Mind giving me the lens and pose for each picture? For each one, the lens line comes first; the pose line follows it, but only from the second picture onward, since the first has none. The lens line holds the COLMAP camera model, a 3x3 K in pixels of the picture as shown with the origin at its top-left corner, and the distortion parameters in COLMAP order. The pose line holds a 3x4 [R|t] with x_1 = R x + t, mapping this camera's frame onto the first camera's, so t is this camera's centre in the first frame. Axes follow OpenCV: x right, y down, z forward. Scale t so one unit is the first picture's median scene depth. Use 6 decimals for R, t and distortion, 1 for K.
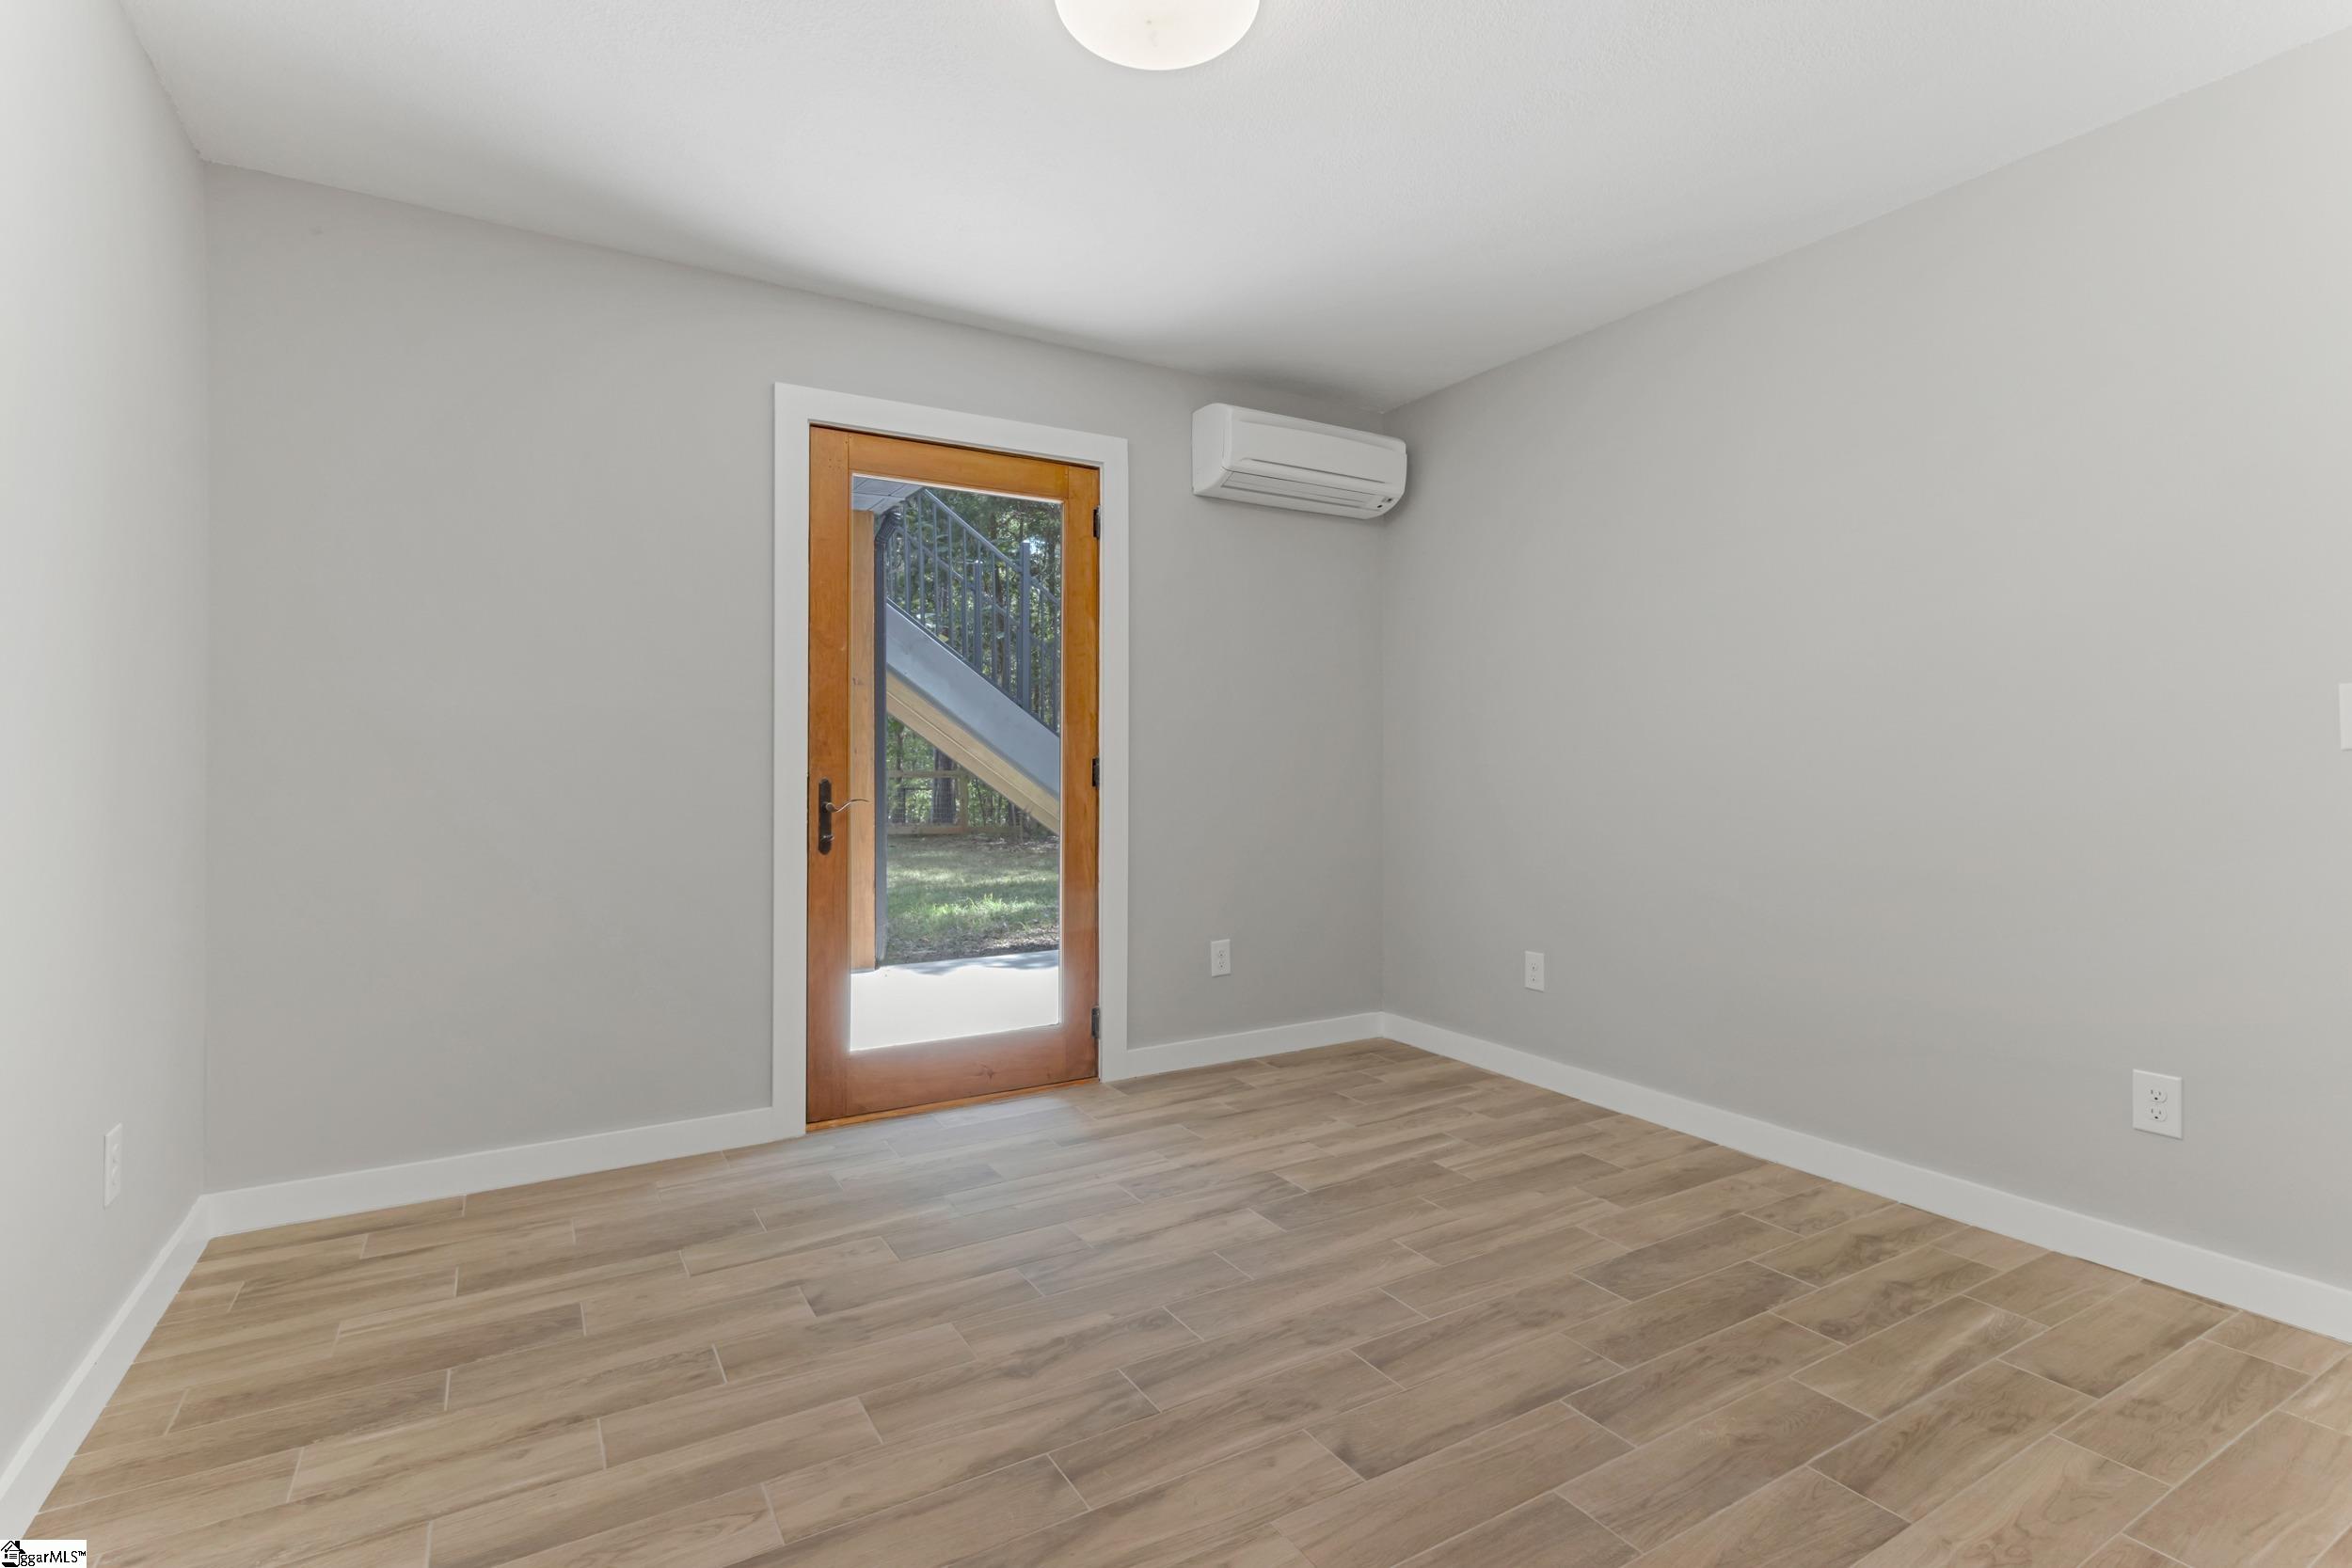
lens RADIAL K [[1142.4, 0, 1196.3], [0, 1142.4, 773.0], [0, 0, 1]] dist [-0.002807, 0.003040]
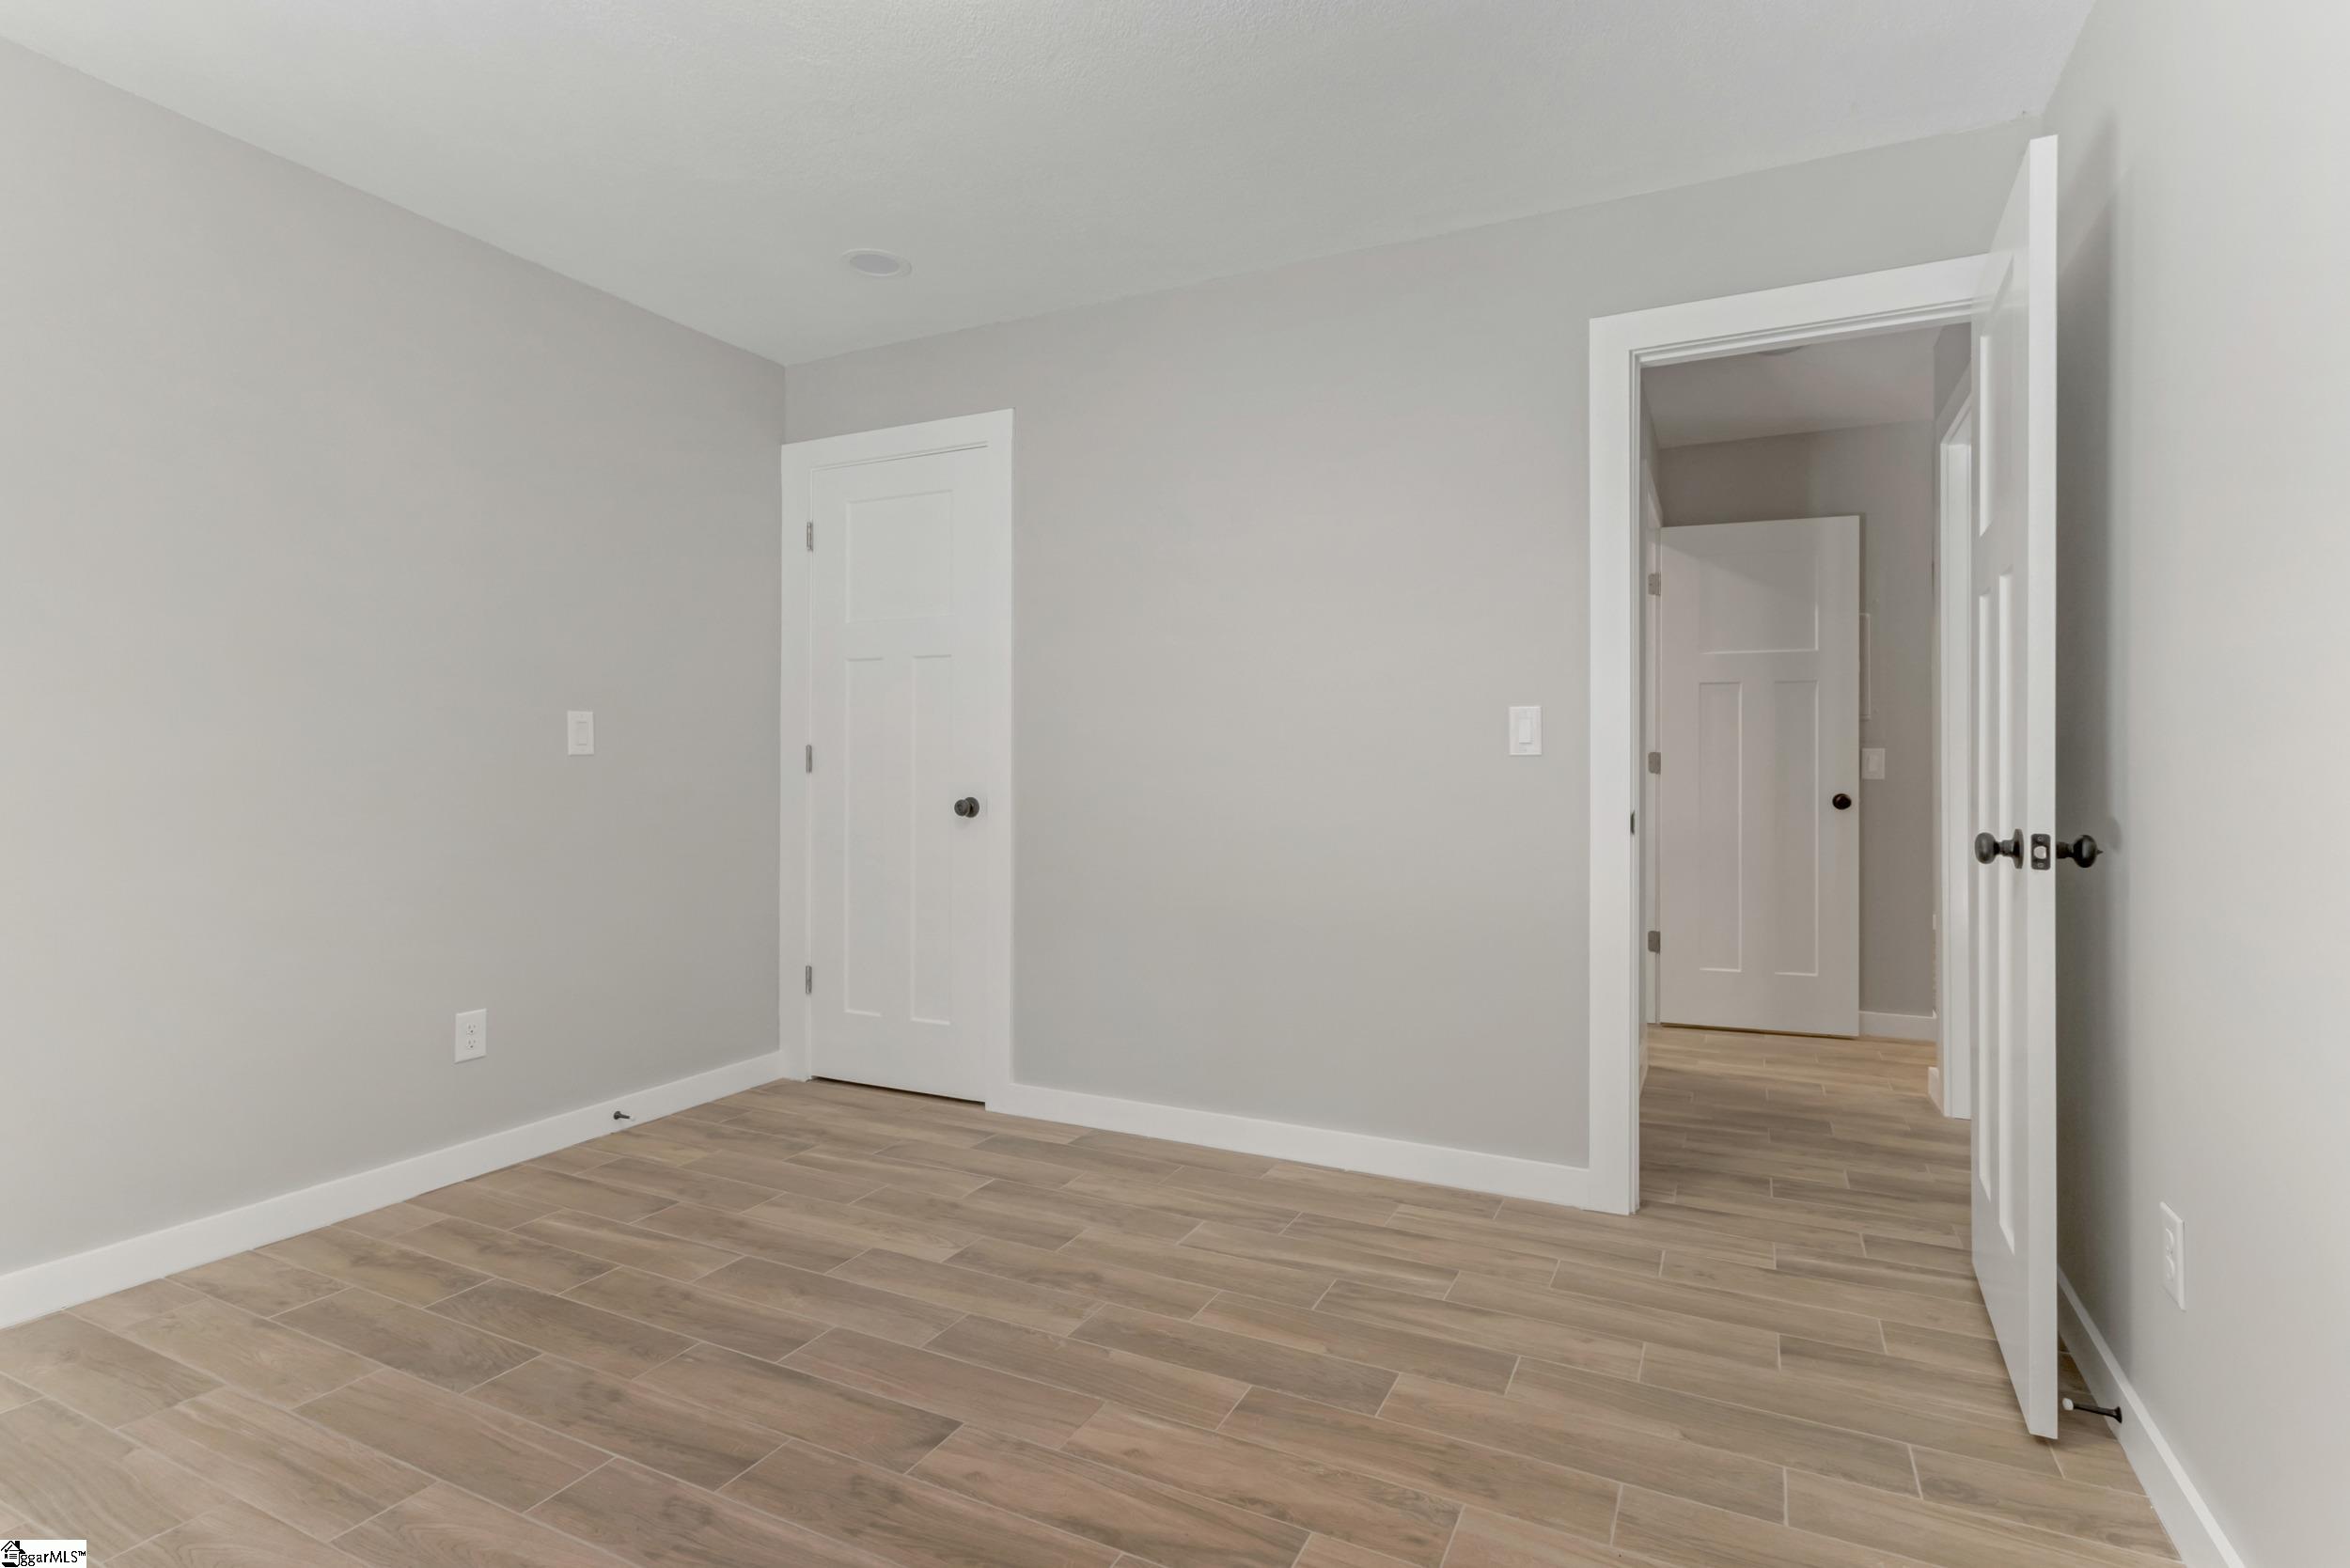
lens RADIAL K [[1141.6, 0, 1162.1], [0, 1141.6, 775.6], [0, 0, 1]] dist [-0.002807, 0.003040]
pose [[-0.525998, -0.006233, 0.850463, -0.708602], [0.005987, 0.999921, 0.011031, -0.008832], [-0.850465, 0.010894, -0.525919, 1.136984]]
